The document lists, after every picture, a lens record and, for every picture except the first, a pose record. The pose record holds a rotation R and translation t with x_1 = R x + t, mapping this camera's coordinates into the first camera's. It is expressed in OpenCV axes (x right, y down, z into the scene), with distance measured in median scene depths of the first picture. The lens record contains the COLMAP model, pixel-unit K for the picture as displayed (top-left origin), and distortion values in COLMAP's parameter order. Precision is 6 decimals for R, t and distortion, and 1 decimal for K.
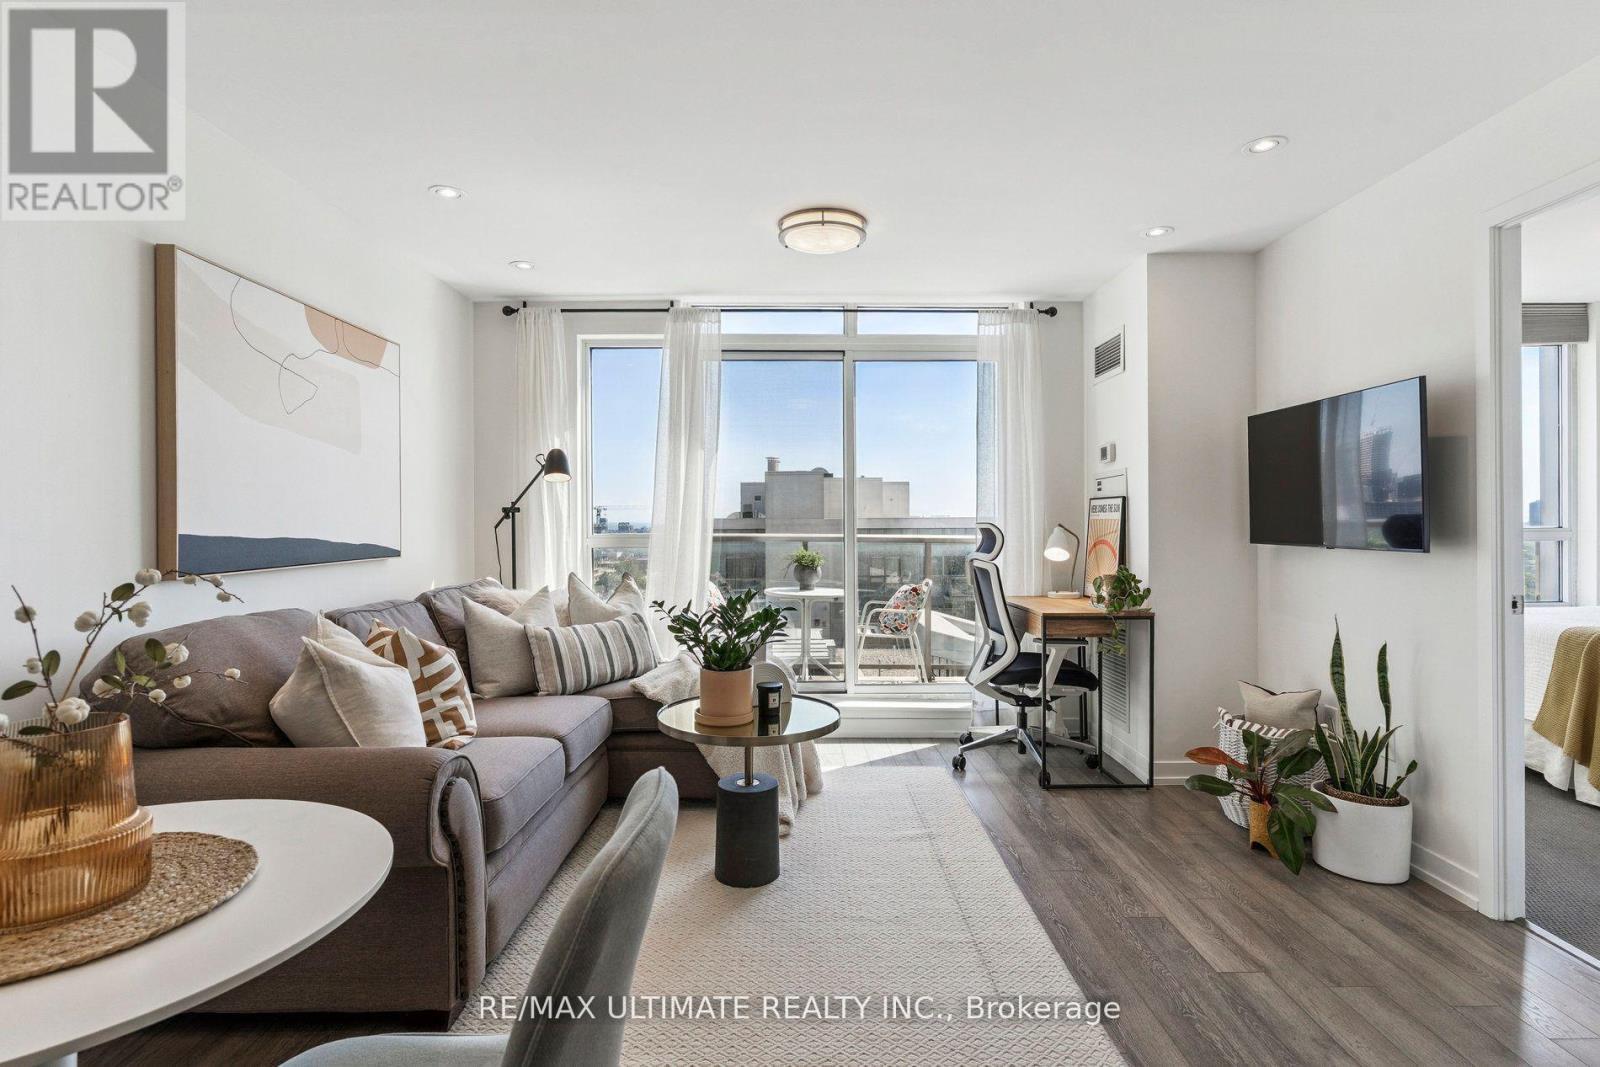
lens RADIAL K [[781.5, 0, 805.7], [0, 781.5, 519.9], [0, 0, 1]] dist [0.001362, 0.000336]
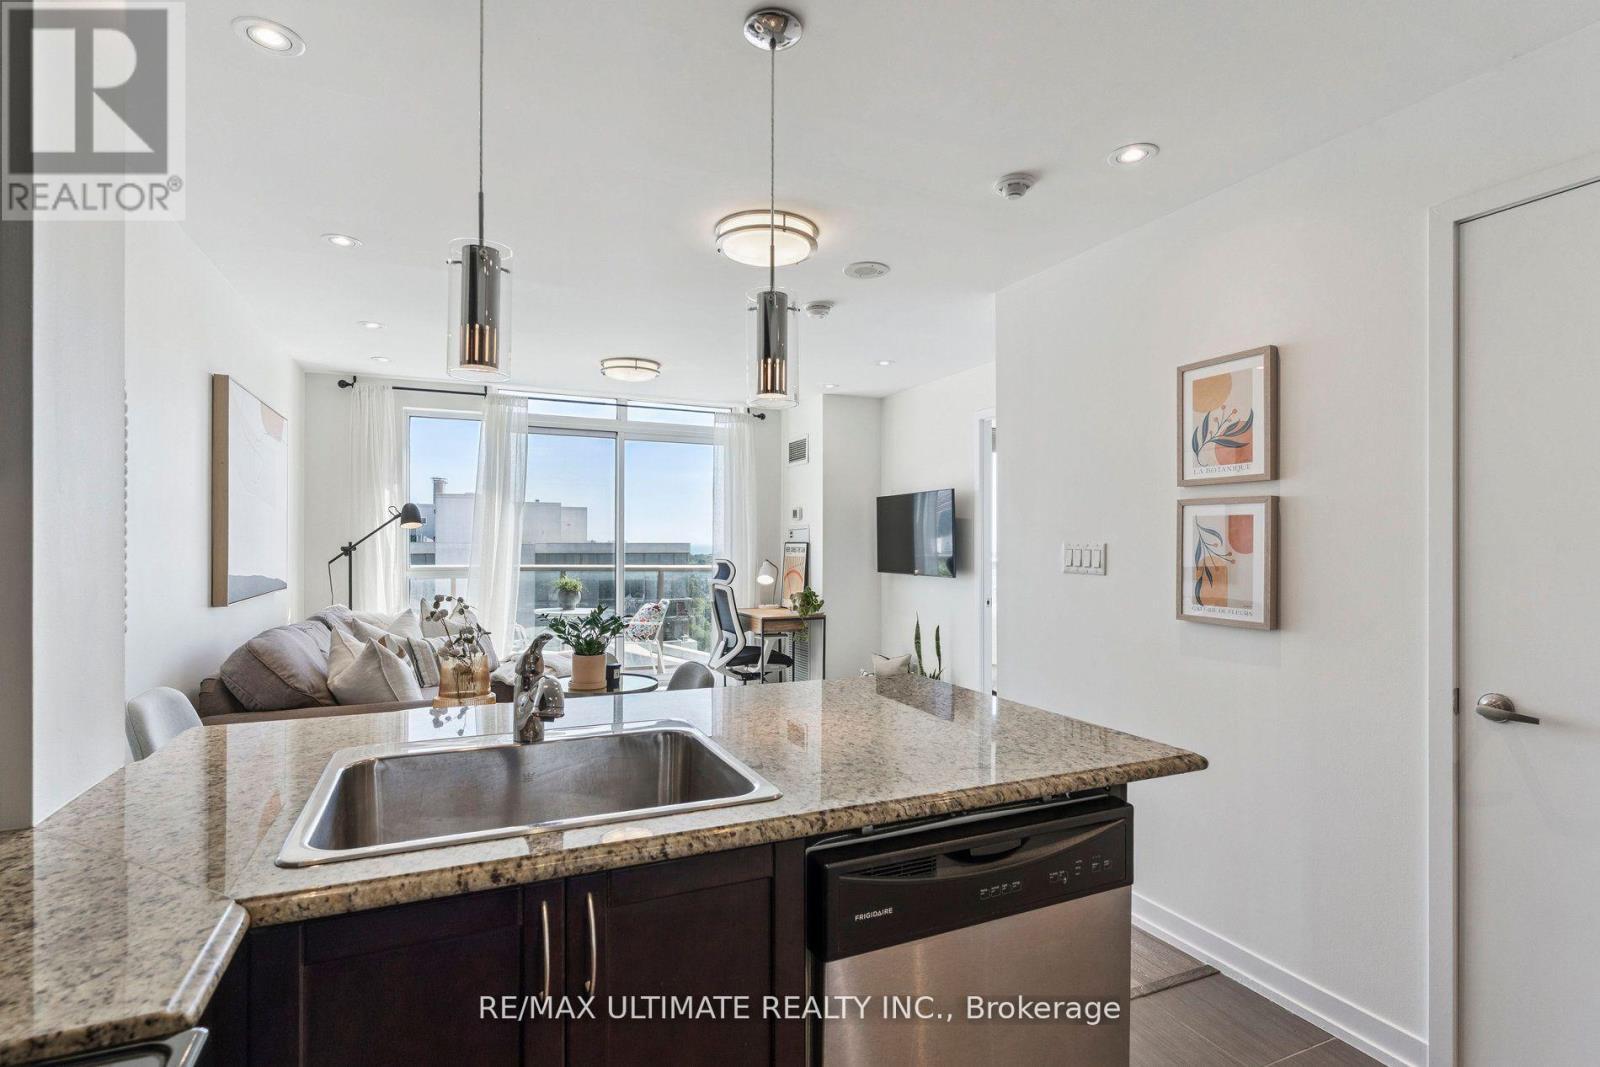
lens RADIAL K [[773.9, 0, 795.4], [0, 773.9, 535.6], [0, 0, 1]] dist [-0.000296, 0.000272]
pose [[0.918025, 0.010841, 0.396374, -0.252834], [-0.006608, 0.999906, -0.012043, -0.027190], [-0.396467, 0.008436, 0.918010, -0.456452]]
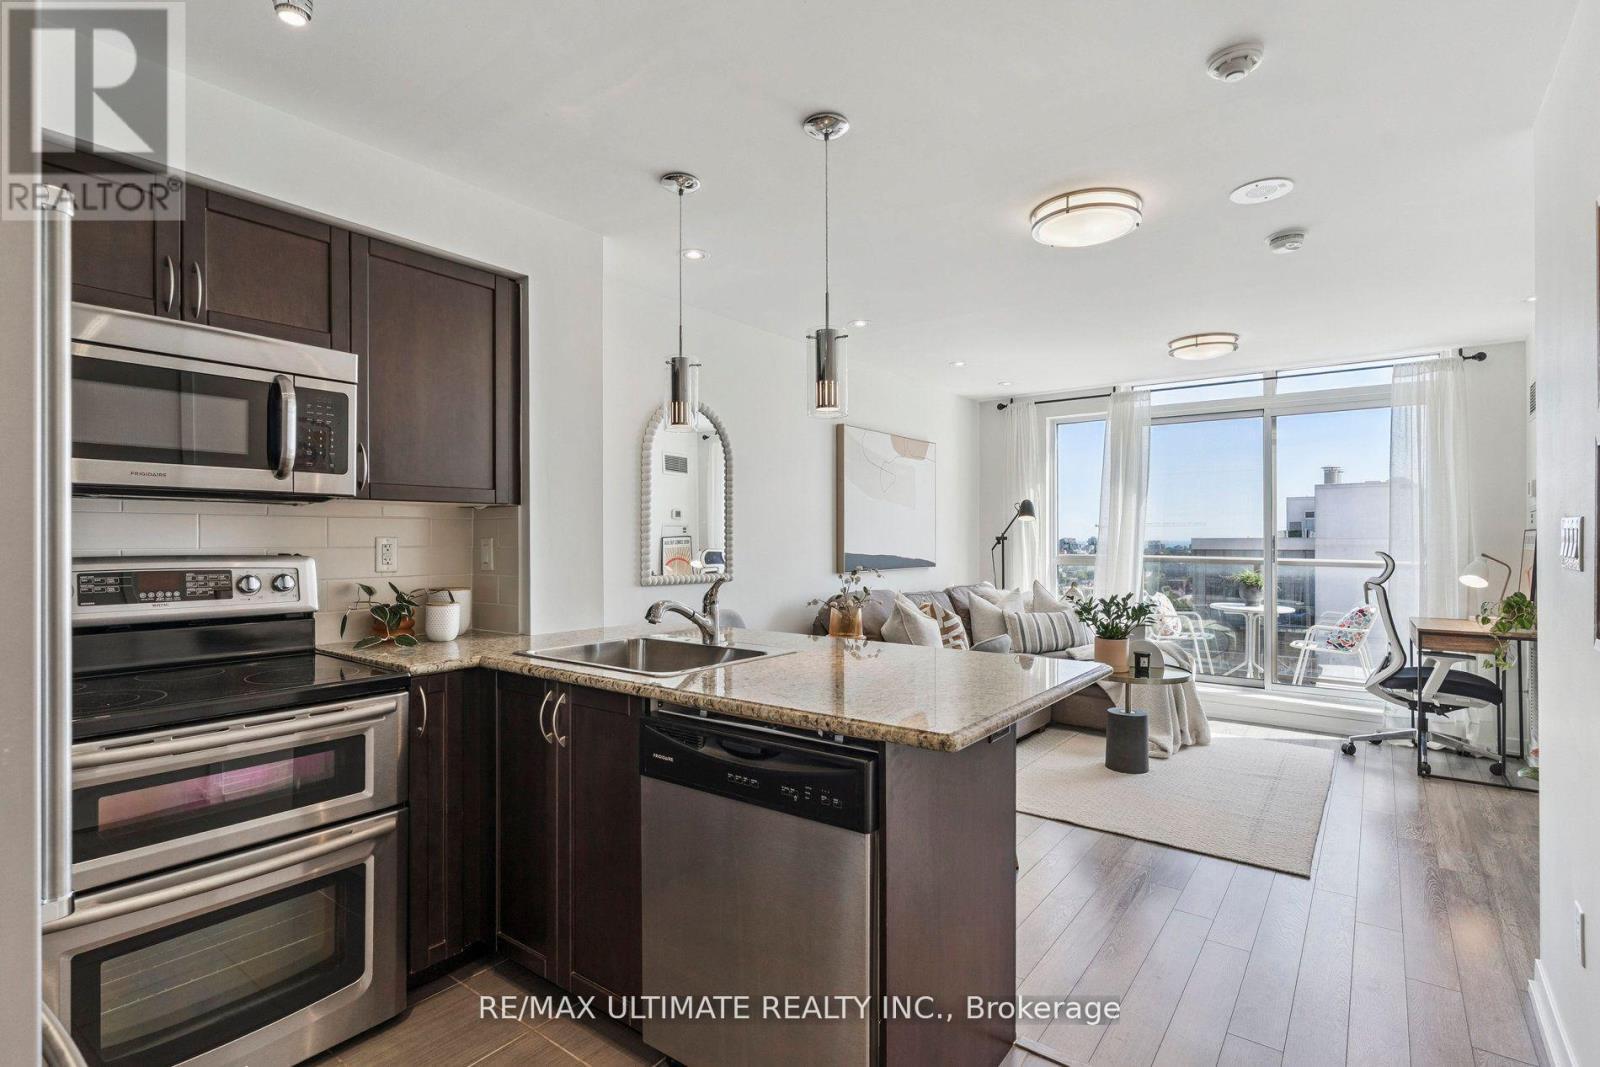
lens RADIAL K [[773.9, 0, 795.4], [0, 773.9, 535.6], [0, 0, 1]] dist [-0.000296, 0.000272]
pose [[0.787504, 0.002929, -0.616302, 0.279630], [-0.004300, 0.999990, -0.000741, -0.017779], [0.616294, 0.003234, 0.787509, -0.515287]]
